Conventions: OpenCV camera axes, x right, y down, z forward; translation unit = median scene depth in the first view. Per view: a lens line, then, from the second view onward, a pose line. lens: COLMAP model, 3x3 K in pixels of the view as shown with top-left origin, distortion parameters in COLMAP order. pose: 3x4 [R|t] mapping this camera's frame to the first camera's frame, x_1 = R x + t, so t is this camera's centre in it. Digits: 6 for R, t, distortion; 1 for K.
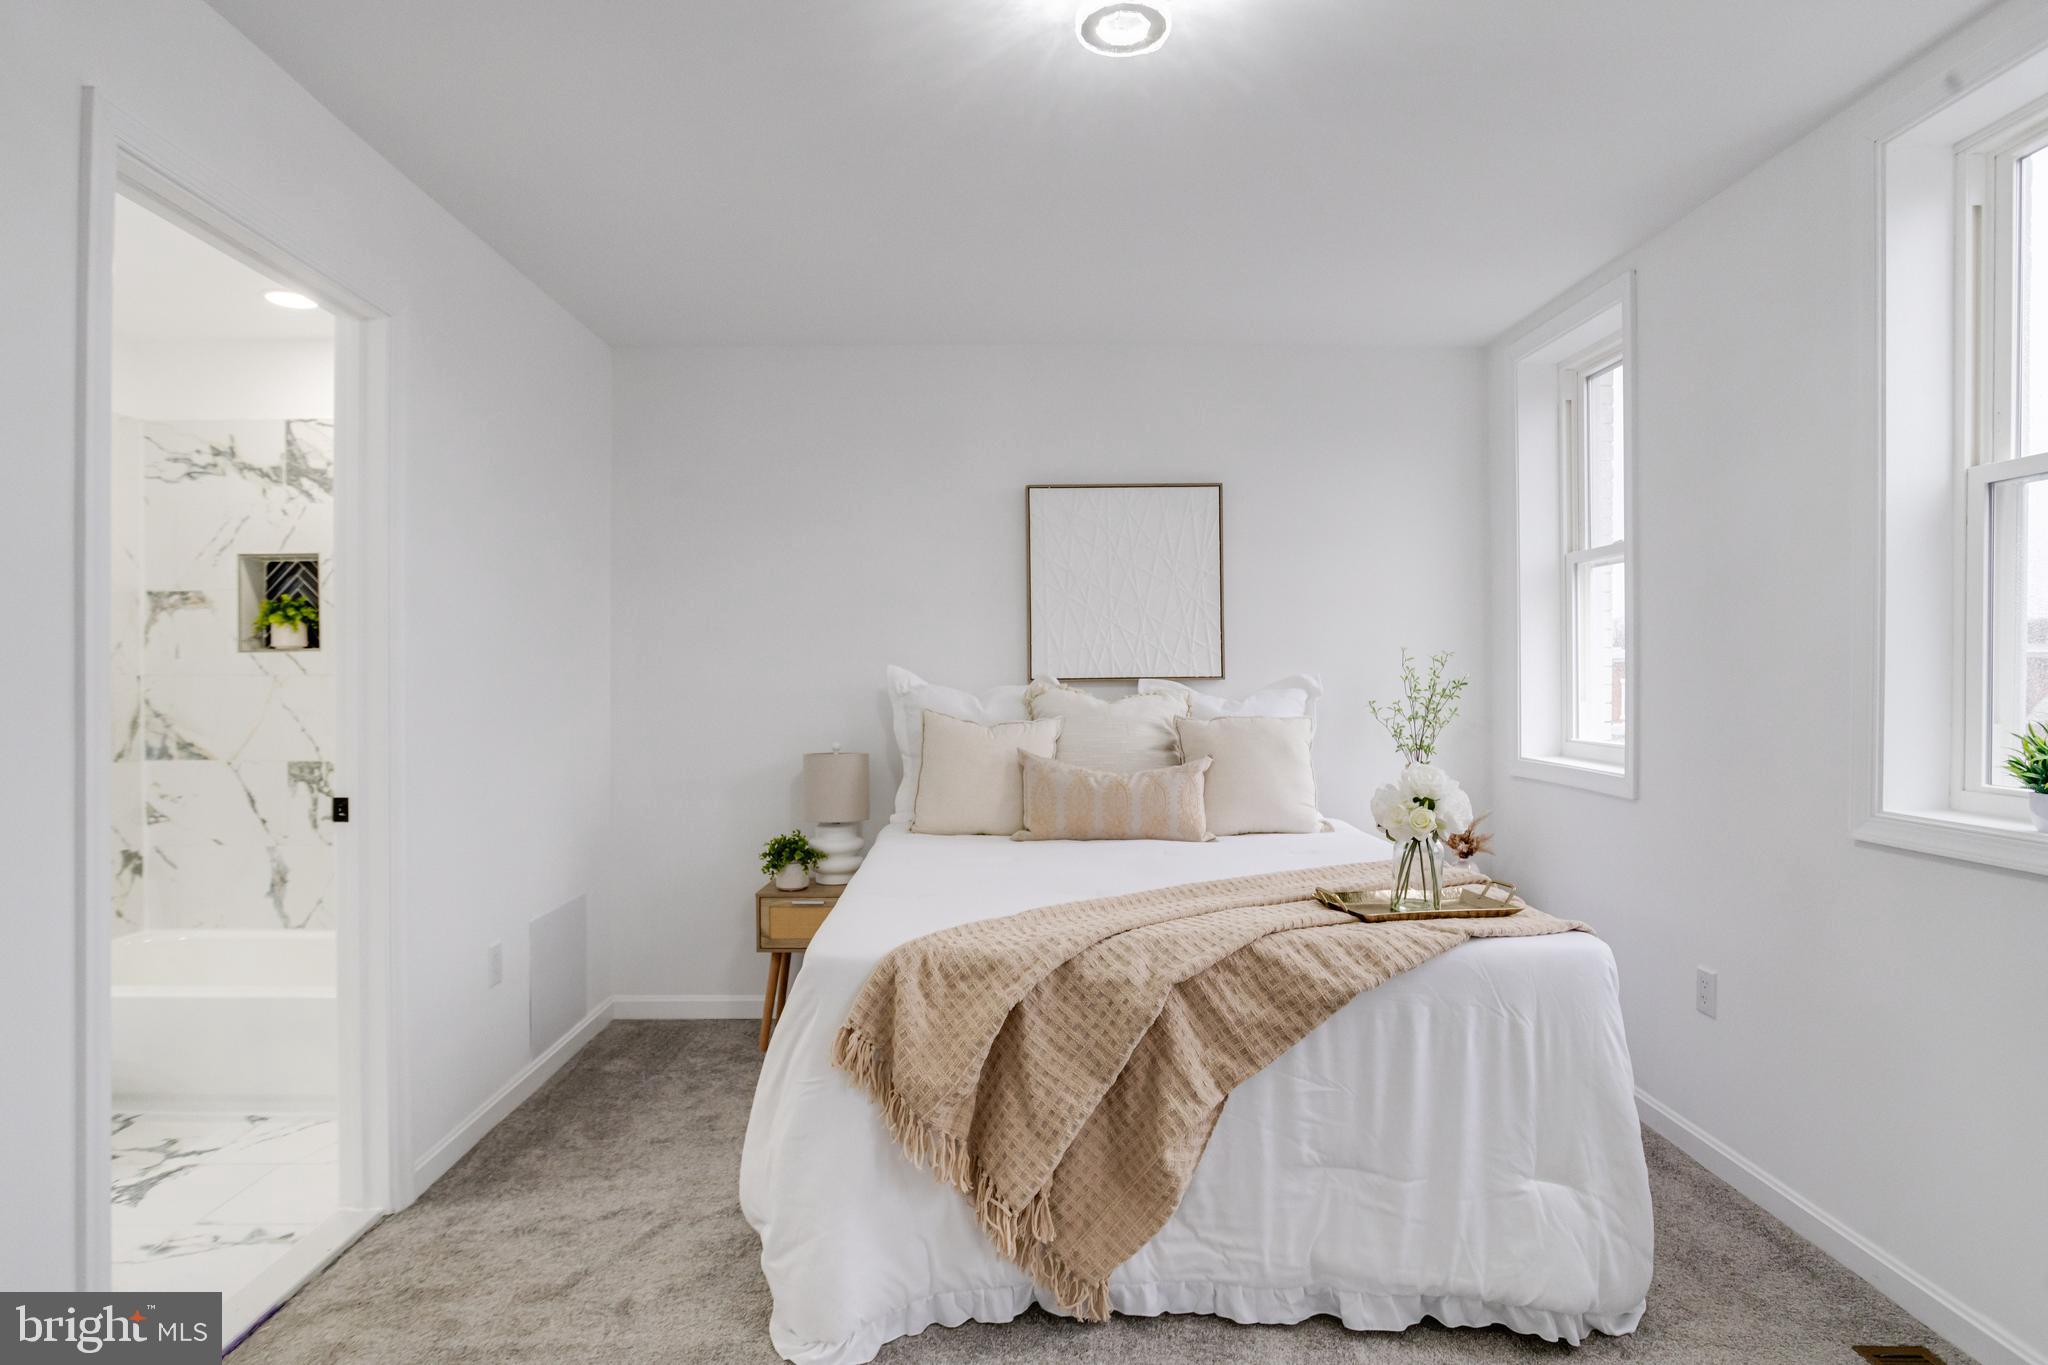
lens RADIAL K [[1065.6, 0, 1021.1], [0, 1065.6, 674.1], [0, 0, 1]] dist [-0.048067, 0.026311]
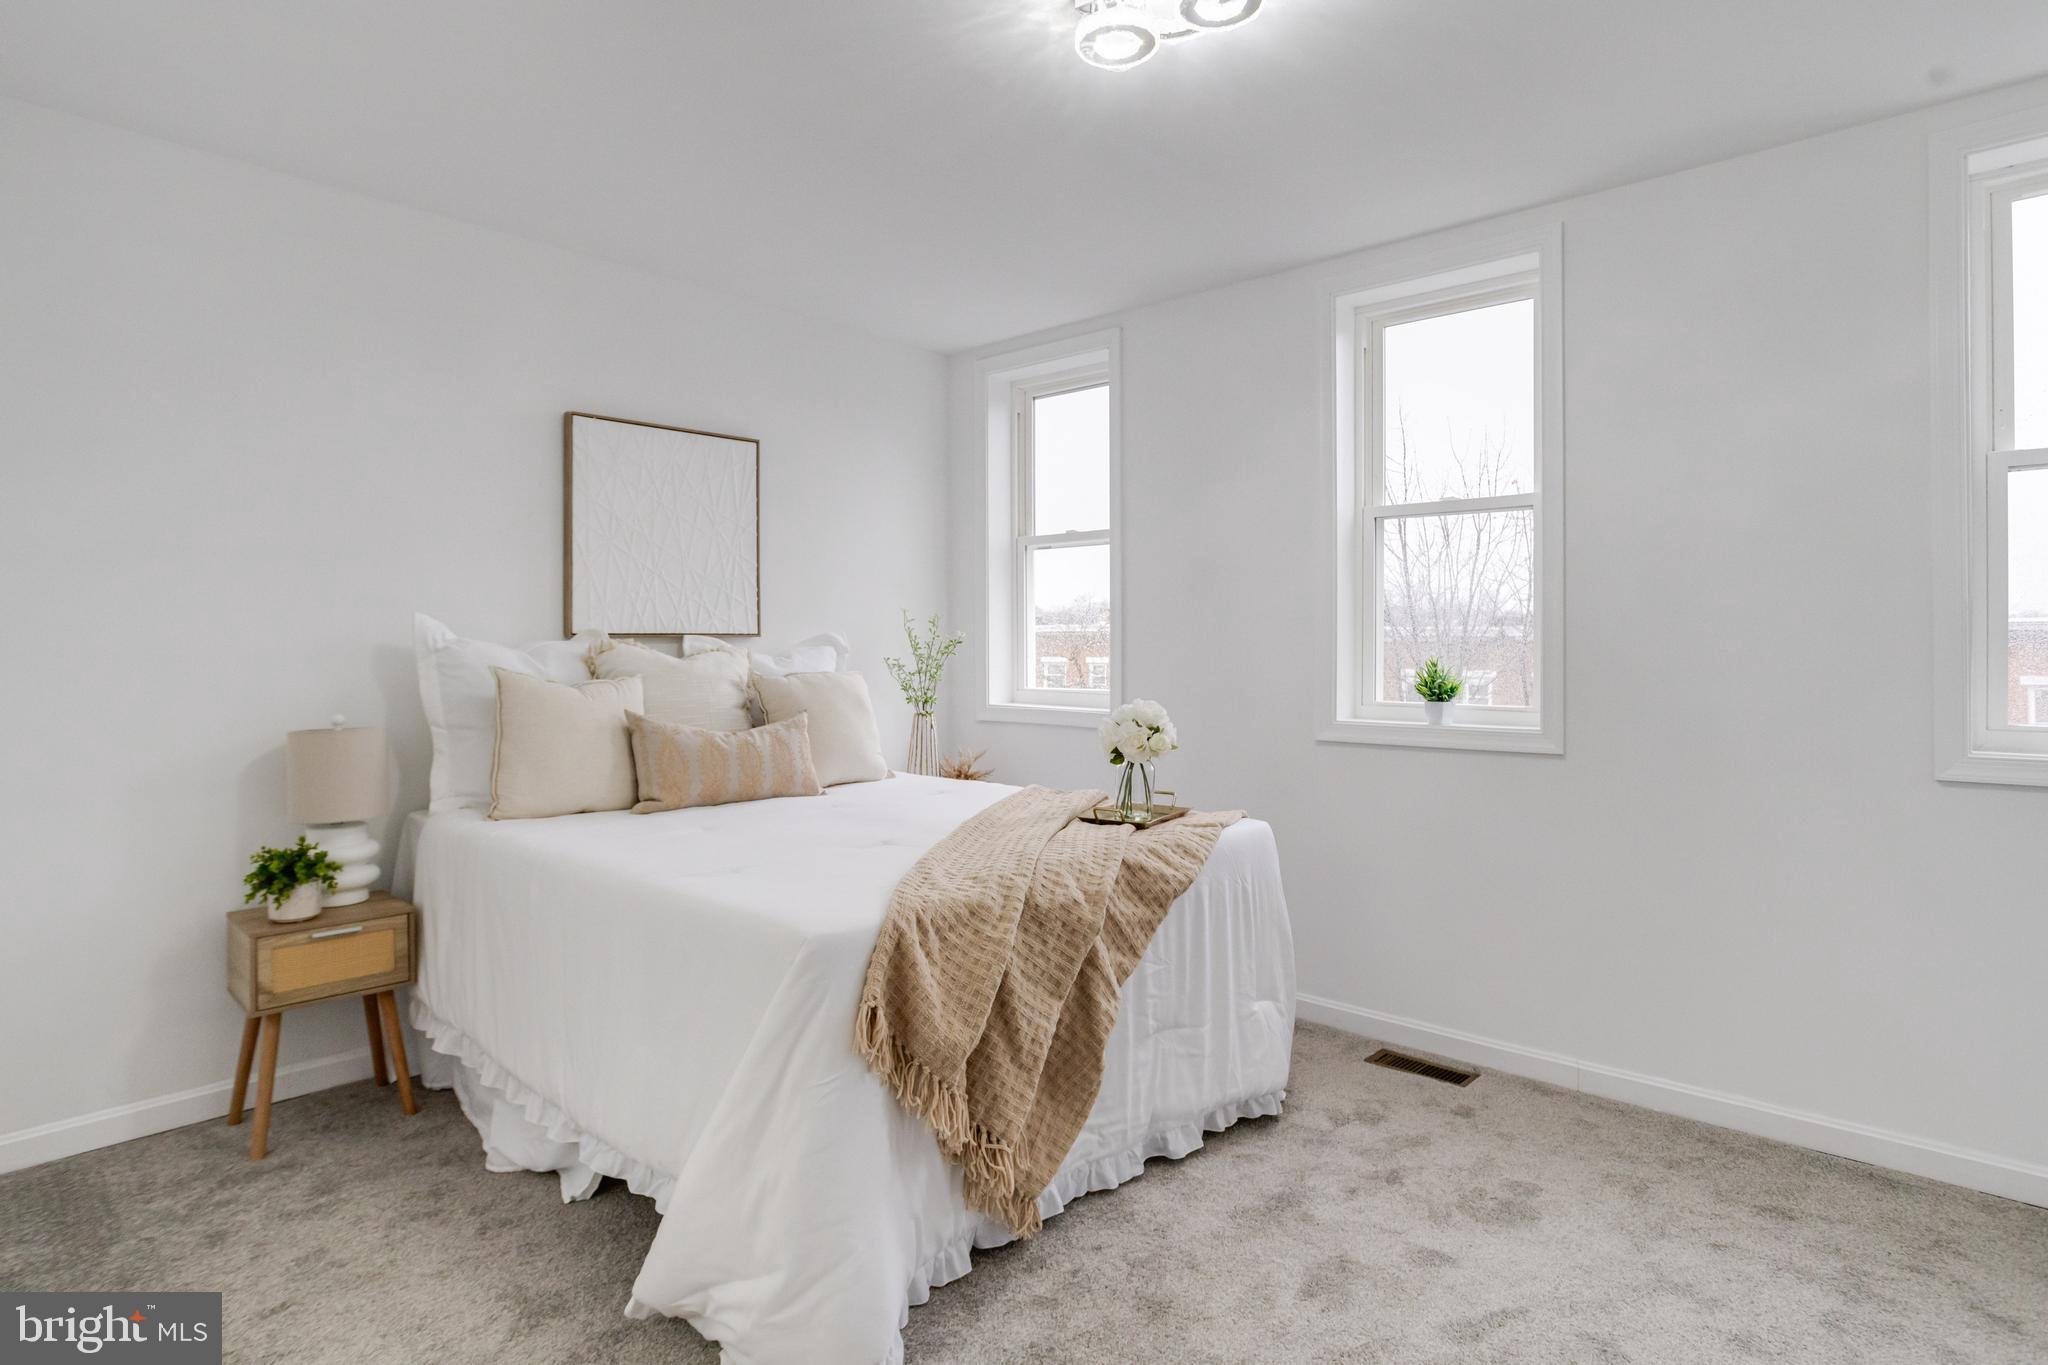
lens RADIAL K [[1066.8, 0, 1013.9], [0, 1066.8, 621.1], [0, 0, 1]] dist [-0.054547, 0.027166]
pose [[0.686959, 0.022010, 0.726363, -0.440131], [-0.005406, 0.999668, -0.025178, 0.017020], [-0.726676, 0.013369, 0.686850, 0.172450]]
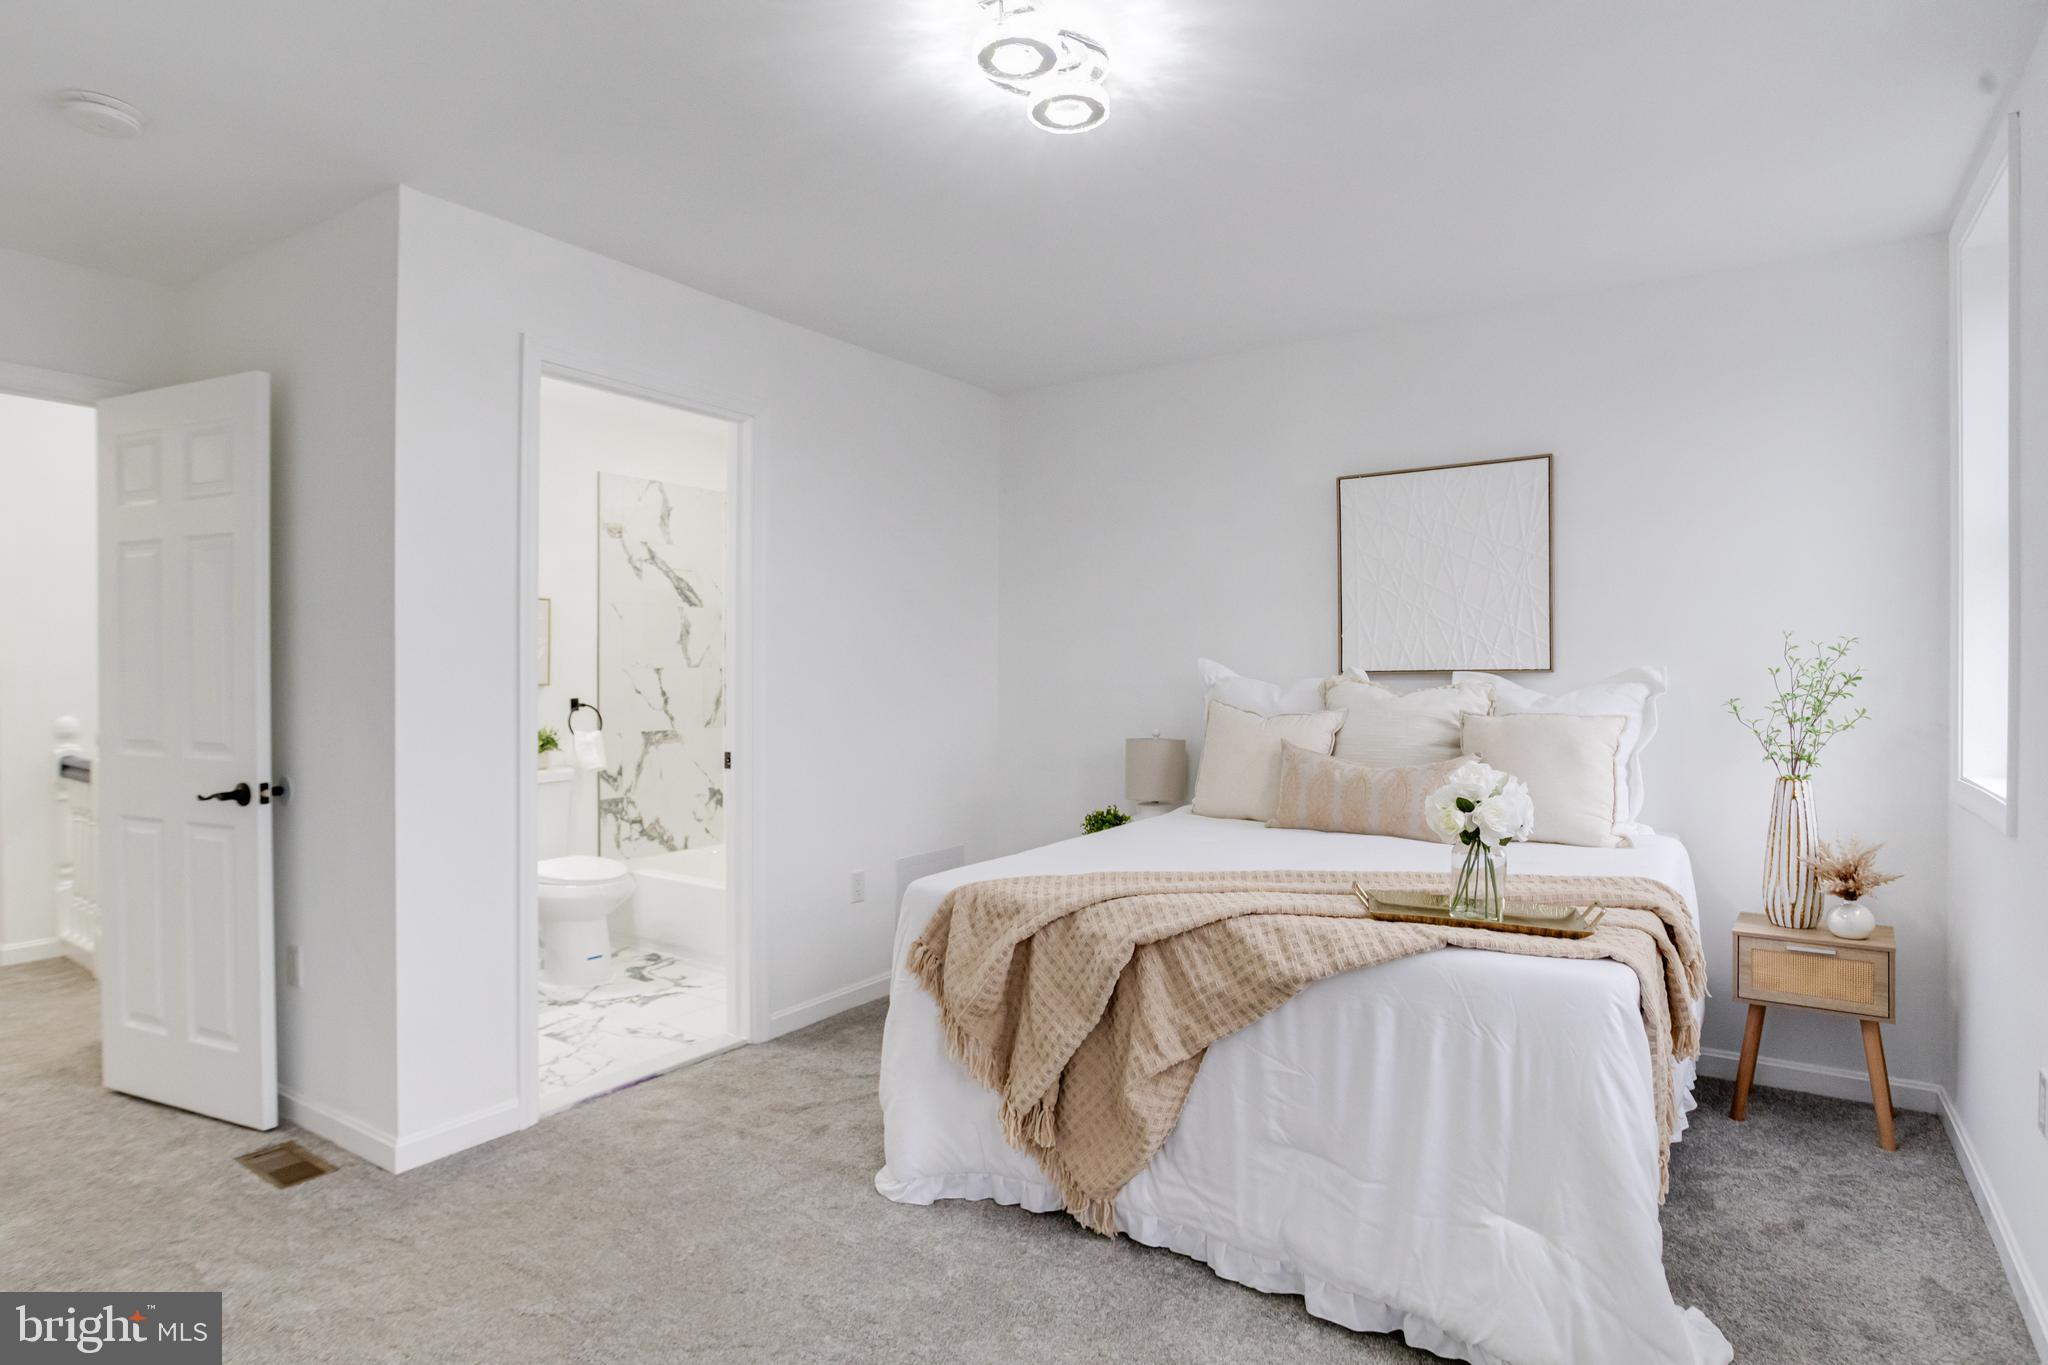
lens RADIAL K [[1097.5, 0, 1025.9], [0, 1097.5, 670.7], [0, 0, 1]] dist [-0.045550, 0.030813]
pose [[0.821836, 0.001058, -0.569723, 0.415498], [0.001026, 0.999994, 0.003337, 0.000064], [0.569723, -0.003327, 0.821830, -0.009546]]
